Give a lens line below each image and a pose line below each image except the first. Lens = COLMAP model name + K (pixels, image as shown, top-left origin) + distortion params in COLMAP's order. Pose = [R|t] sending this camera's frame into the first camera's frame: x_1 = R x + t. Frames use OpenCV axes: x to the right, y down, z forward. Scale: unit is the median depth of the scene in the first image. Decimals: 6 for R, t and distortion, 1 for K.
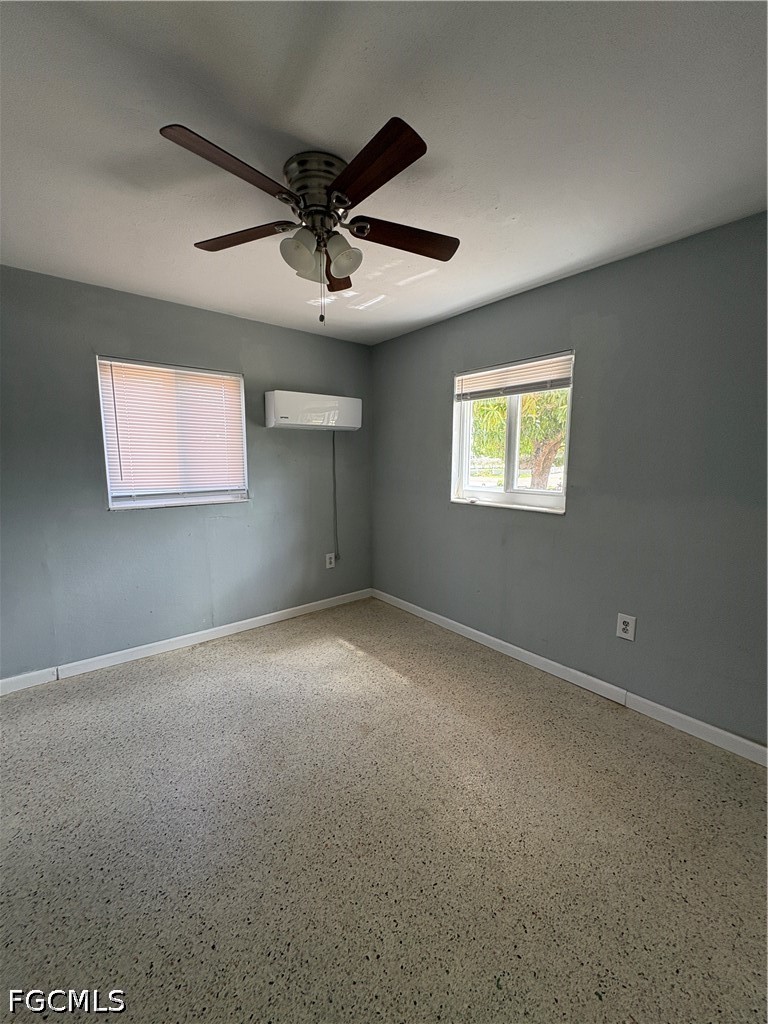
lens RADIAL K [[408.1, 0, 384.0], [0, 408.1, 512.0], [0, 0, 1]] dist [0.000318, 0.000038]
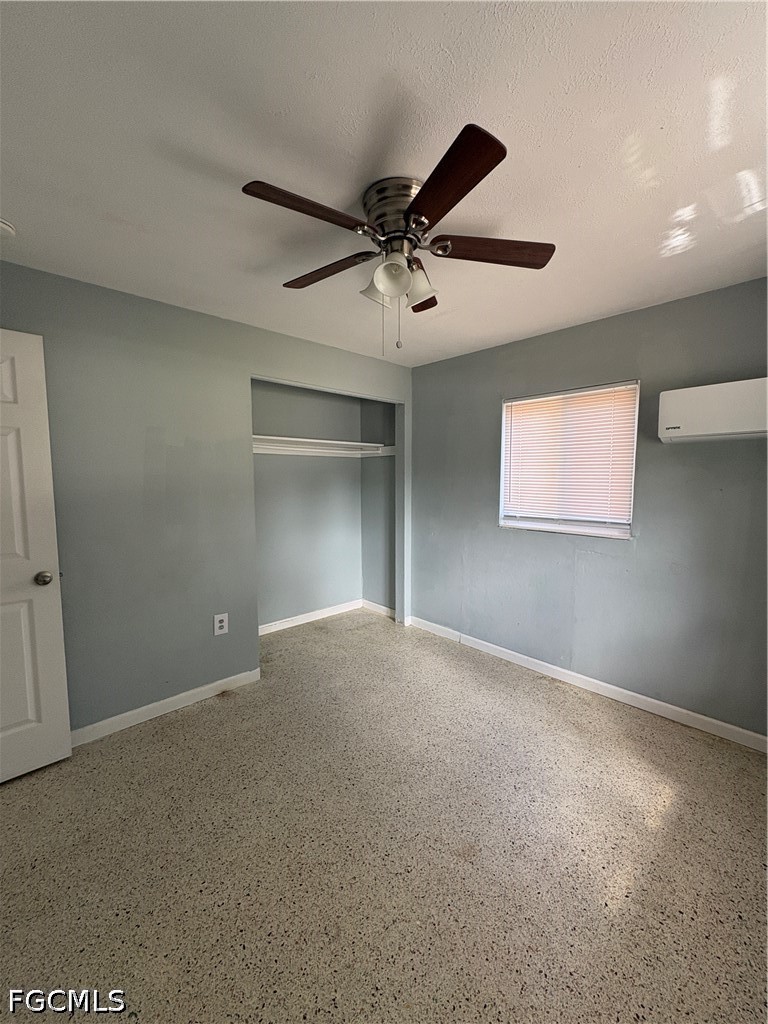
lens RADIAL K [[408.1, 0, 384.0], [0, 408.1, 512.0], [0, 0, 1]] dist [0.000318, 0.000038]
pose [[0.068360, 0.084255, -0.994097, 0.485819], [-0.130307, 0.988646, 0.074832, -0.089628], [0.989114, 0.124423, 0.078562, 0.548744]]
